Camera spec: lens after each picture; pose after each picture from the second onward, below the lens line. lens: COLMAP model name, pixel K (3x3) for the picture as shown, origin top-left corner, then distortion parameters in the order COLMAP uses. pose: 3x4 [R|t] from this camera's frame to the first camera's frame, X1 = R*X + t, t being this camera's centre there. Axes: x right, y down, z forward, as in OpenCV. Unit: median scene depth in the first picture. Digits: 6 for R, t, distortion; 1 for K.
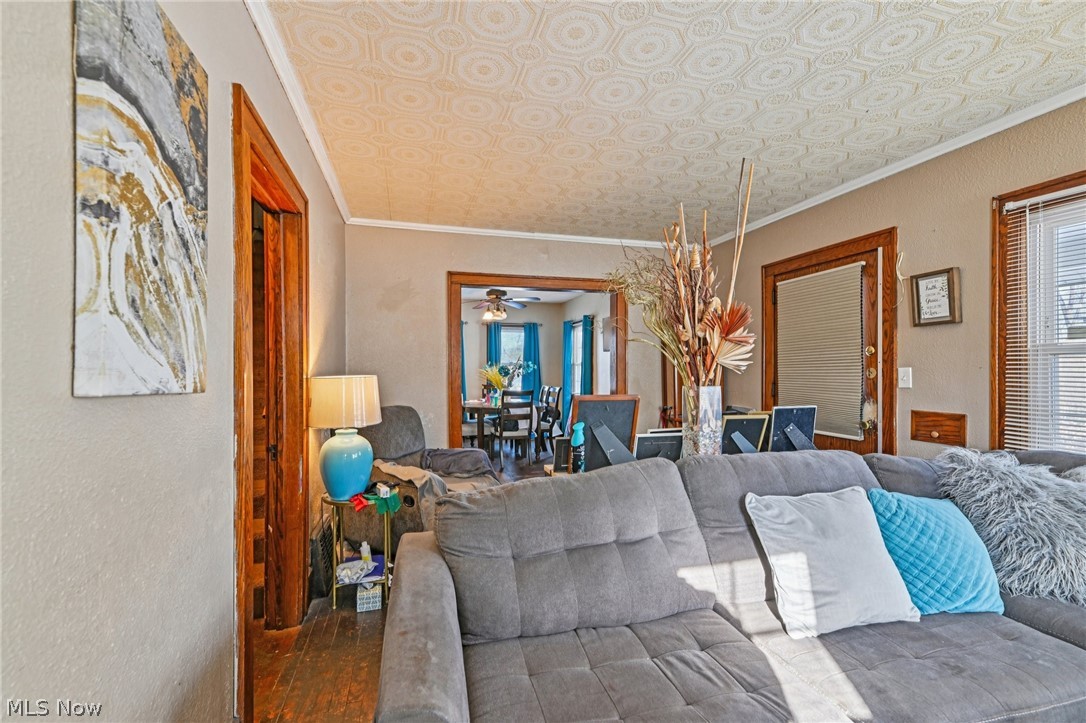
lens RADIAL K [[467.8, 0, 543.0], [0, 467.8, 364.9], [0, 0, 1]] dist [0.002804, -0.003152]
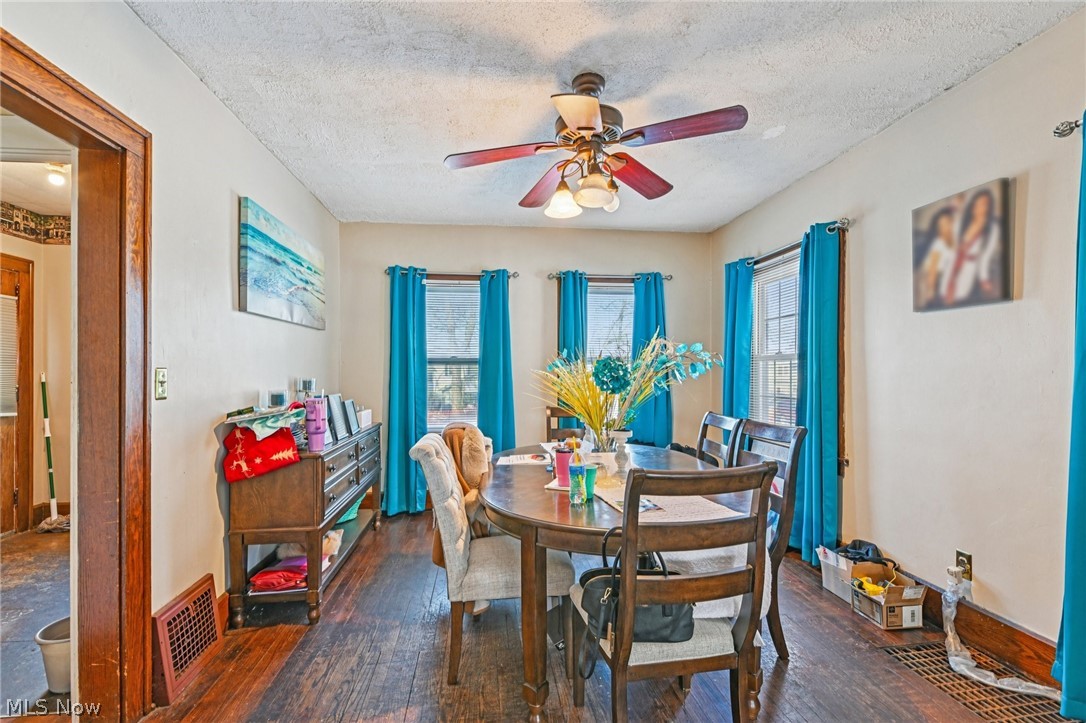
lens RADIAL K [[467.8, 0, 544.7], [0, 467.8, 367.2], [0, 0, 1]] dist [0.002804, -0.003152]
pose [[0.988957, -0.001210, -0.148198, -0.069951], [0.001380, 0.999999, 0.001046, 0.005717], [0.148197, -0.001239, 0.988957, 0.586096]]
